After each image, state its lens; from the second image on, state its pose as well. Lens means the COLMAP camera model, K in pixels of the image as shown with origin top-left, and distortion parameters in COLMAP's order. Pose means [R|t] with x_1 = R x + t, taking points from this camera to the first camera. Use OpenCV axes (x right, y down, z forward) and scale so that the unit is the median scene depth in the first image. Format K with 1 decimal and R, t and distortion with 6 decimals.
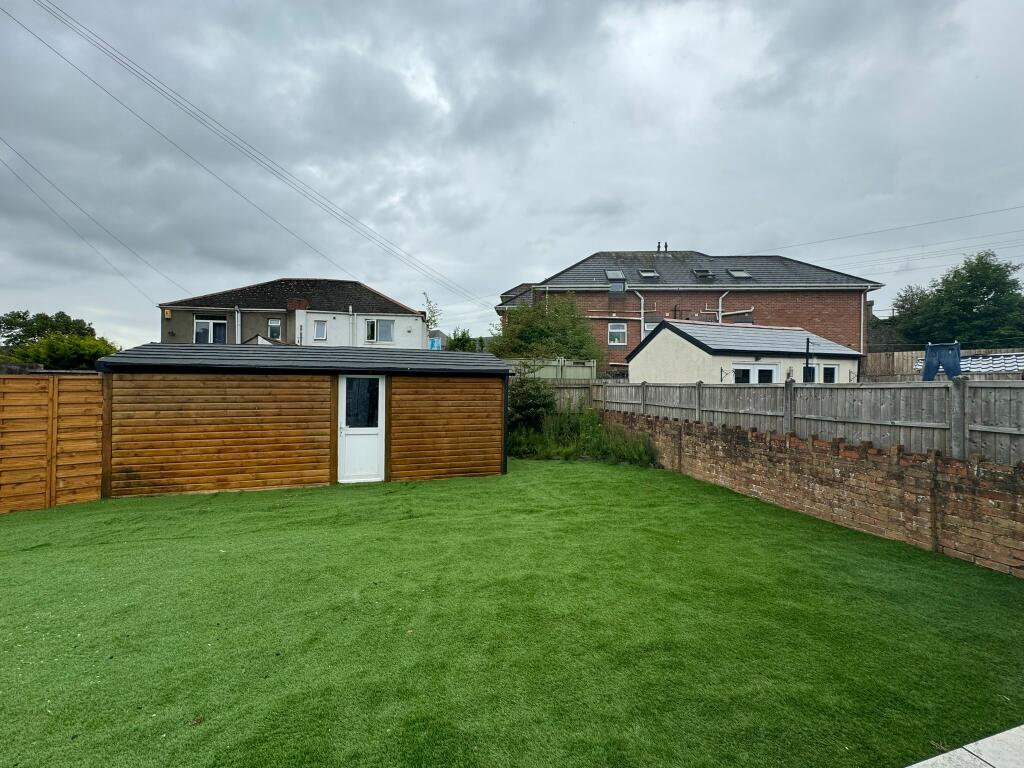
lens RADIAL K [[408.3, 0, 512.2], [0, 408.3, 382.3], [0, 0, 1]] dist [-0.002270, -0.000250]
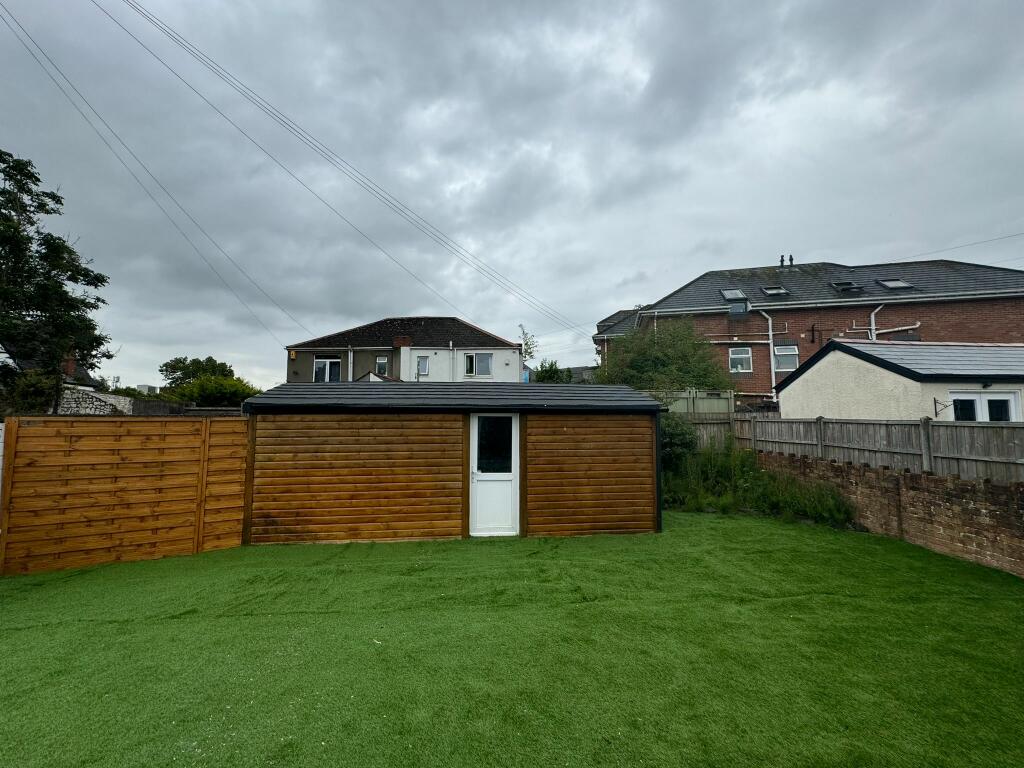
lens RADIAL K [[408.3, 0, 512.2], [0, 408.3, 382.3], [0, 0, 1]] dist [-0.002270, -0.000250]
pose [[0.981057, -0.021775, -0.192491, -0.142486], [0.007031, 0.997010, -0.076950, -0.014854], [0.193592, 0.074139, 0.978277, 0.115403]]
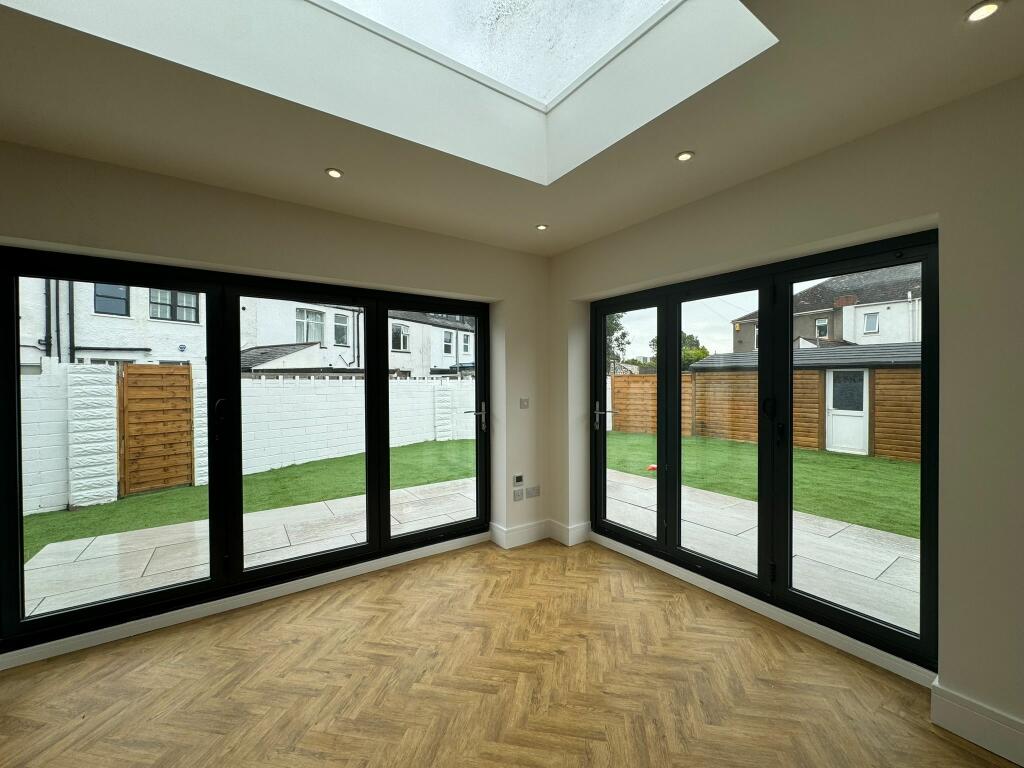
lens RADIAL K [[408.3, 0, 512.2], [0, 408.3, 382.3], [0, 0, 1]] dist [-0.002270, -0.000250]
pose [[0.331496, -0.001280, -0.943456, 0.441666], [0.010153, 0.999946, 0.002210, 0.009658], [0.943402, -0.010312, 0.331491, -0.369107]]
